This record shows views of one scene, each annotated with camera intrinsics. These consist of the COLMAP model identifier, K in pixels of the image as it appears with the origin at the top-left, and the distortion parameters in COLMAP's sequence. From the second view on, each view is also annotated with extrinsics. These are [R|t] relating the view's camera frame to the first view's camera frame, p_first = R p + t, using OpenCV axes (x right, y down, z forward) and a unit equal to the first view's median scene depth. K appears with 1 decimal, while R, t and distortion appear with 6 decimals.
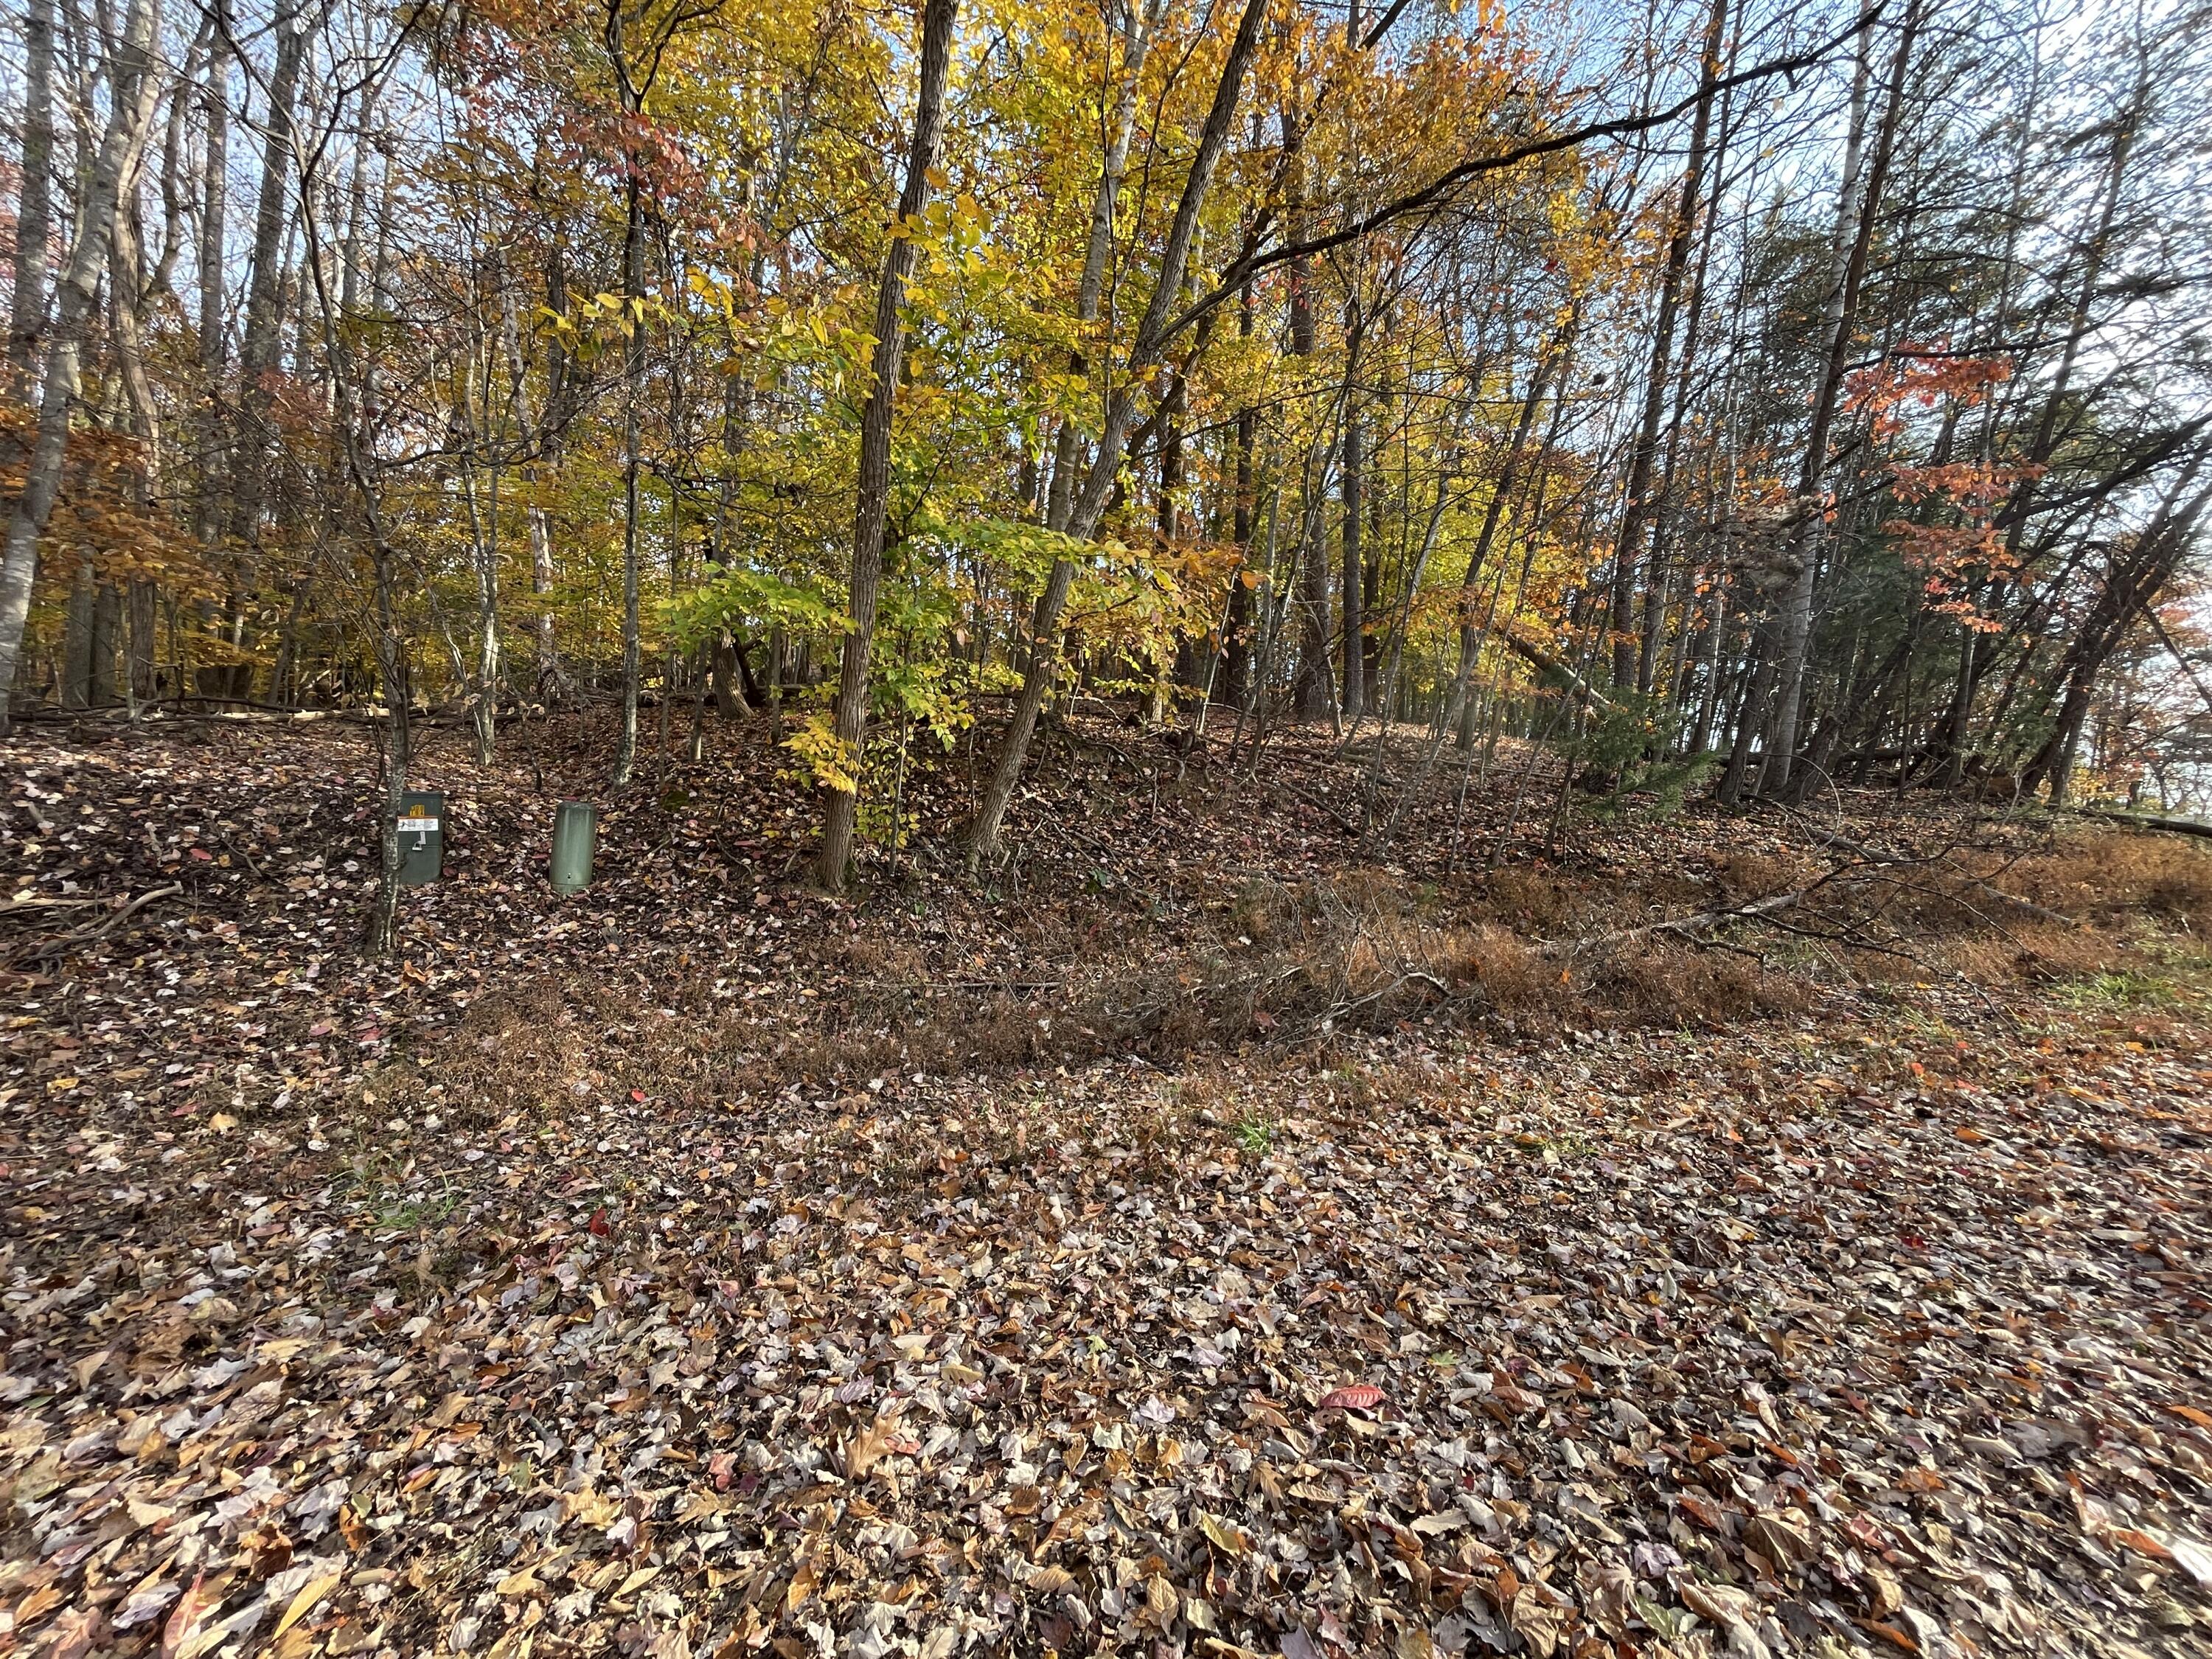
lens RADIAL K [[888.7, 0, 1105.3], [0, 888.7, 826.5], [0, 0, 1]] dist [-0.000146, 0.000022]
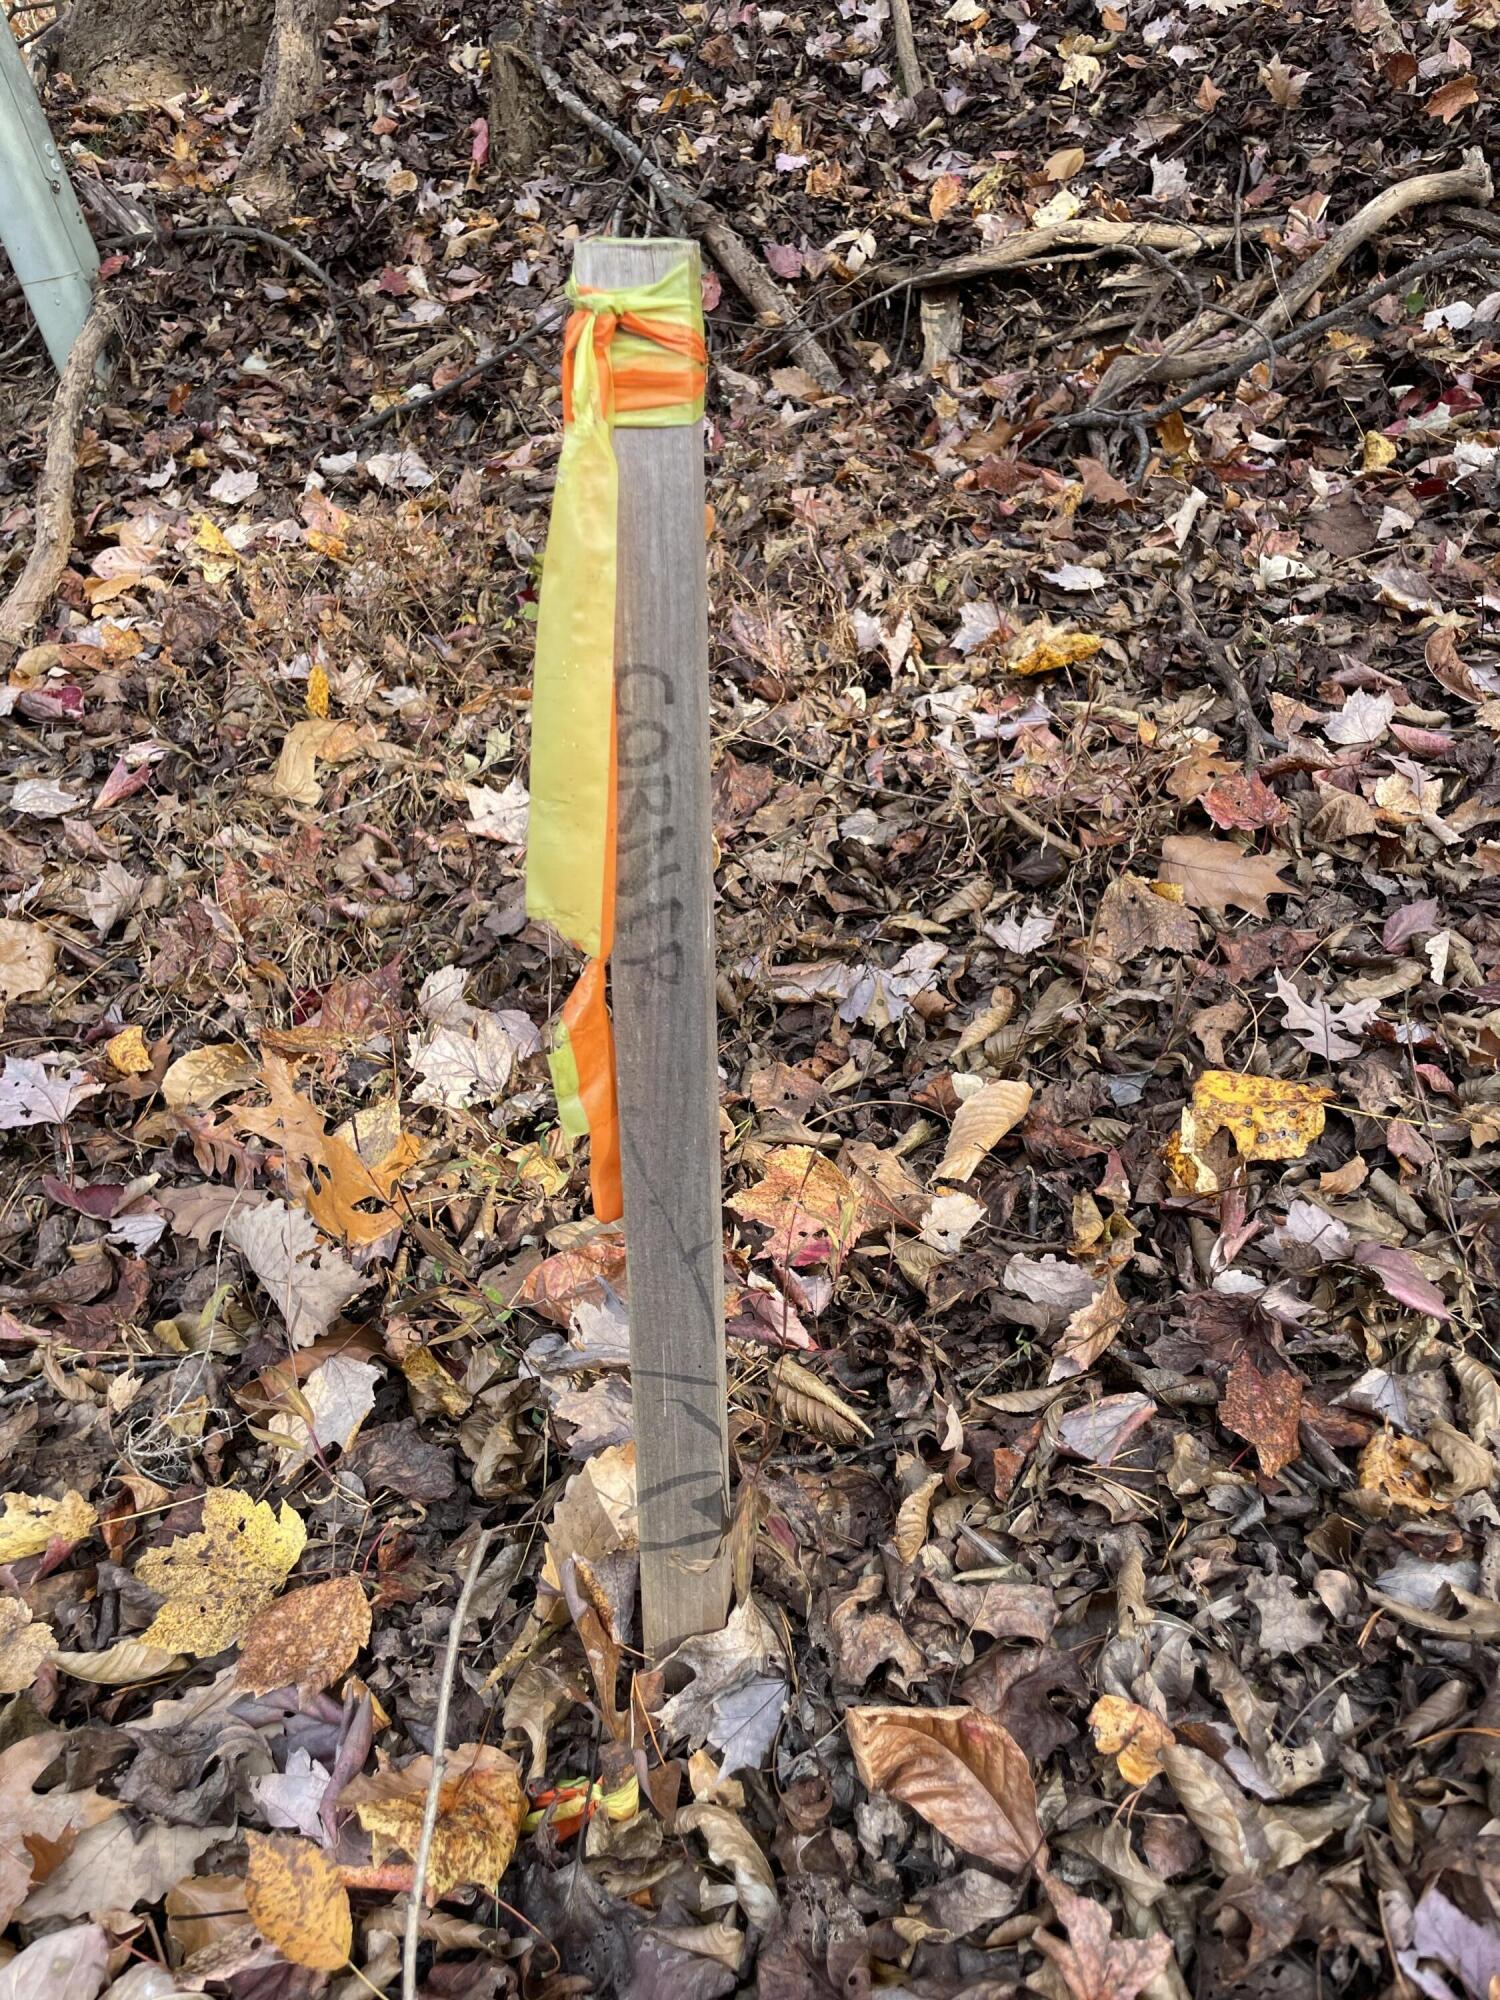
lens RADIAL K [[1522.6, 0, 749.2], [0, 1522.6, 999.6], [0, 0, 1]] dist [-0.007228, -0.004262]
pose [[0.496573, 0.284091, -0.820188, -0.783125], [0.013005, 0.942381, 0.334289, 0.147943], [0.867898, -0.176666, 0.464266, 0.633923]]
